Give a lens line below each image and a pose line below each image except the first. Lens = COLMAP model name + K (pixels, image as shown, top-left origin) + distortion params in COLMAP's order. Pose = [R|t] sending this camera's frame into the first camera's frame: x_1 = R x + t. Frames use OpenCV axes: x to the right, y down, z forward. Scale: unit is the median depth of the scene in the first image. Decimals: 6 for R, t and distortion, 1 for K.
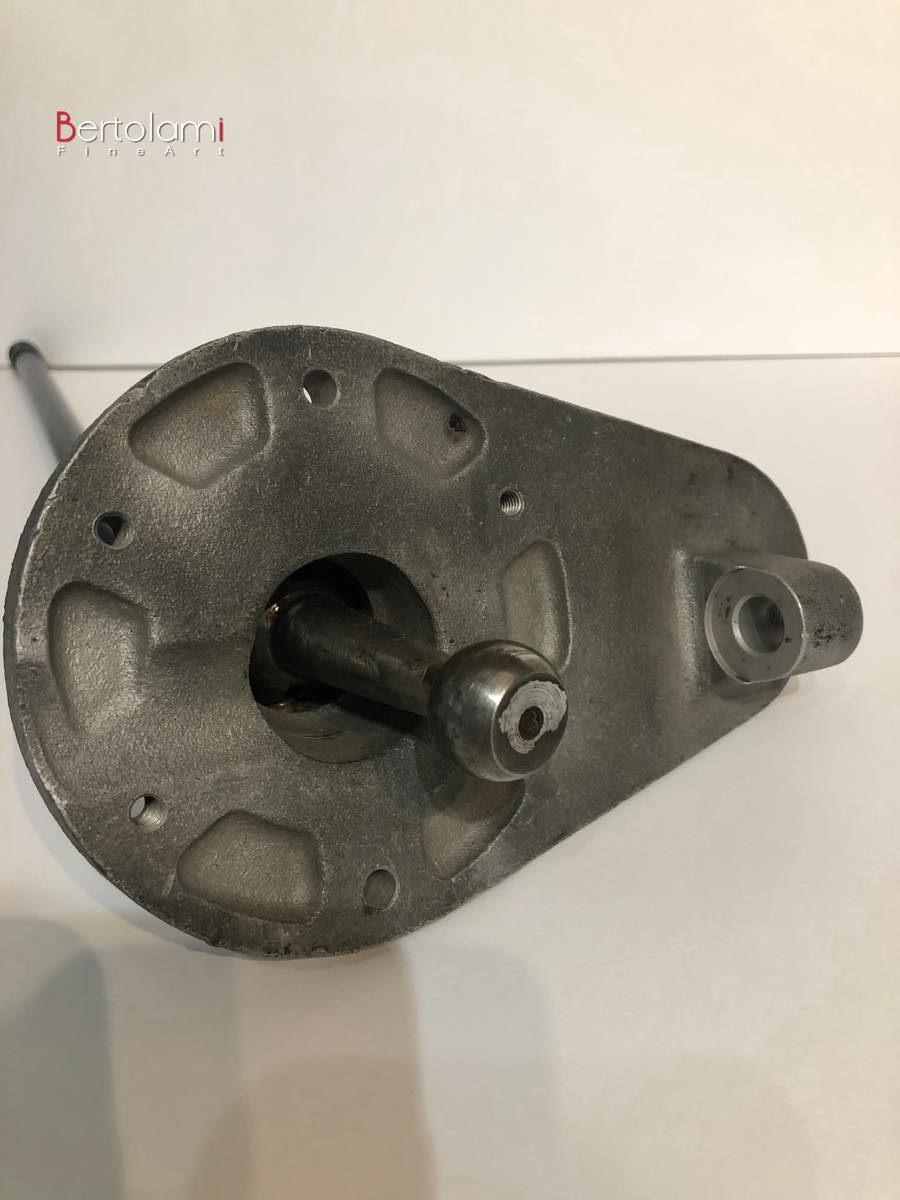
lens RADIAL K [[1048.5, 0, 457.9], [0, 1048.5, 580.1], [0, 0, 1]] dist [-0.021234, -0.020061]
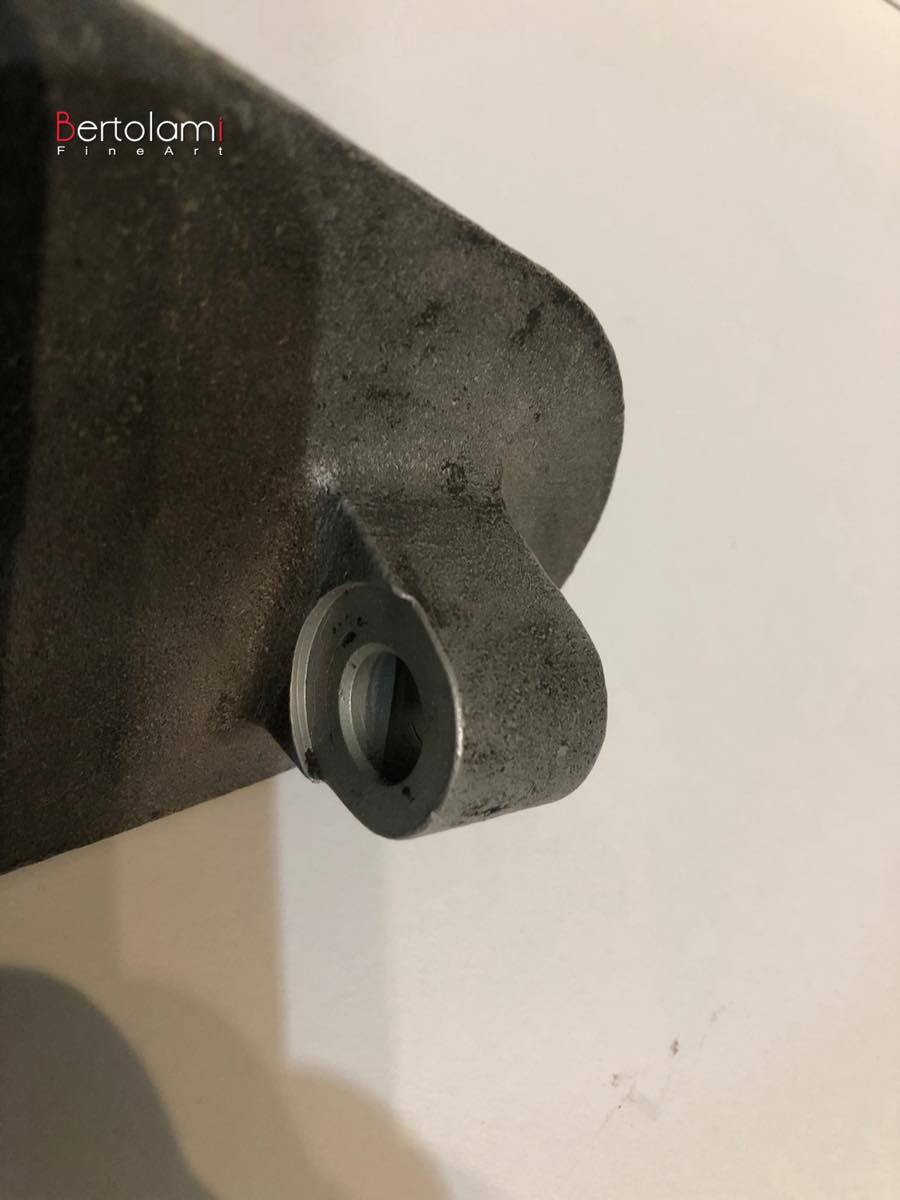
lens RADIAL K [[1048.5, 0, 448.1], [0, 1048.5, 608.0], [0, 0, 1]] dist [-0.021234, -0.020061]
pose [[0.892927, 0.365452, 0.262921, 0.201506], [-0.448623, 0.771168, 0.451705, -0.236722], [-0.037680, -0.521291, 0.852547, 0.727778]]
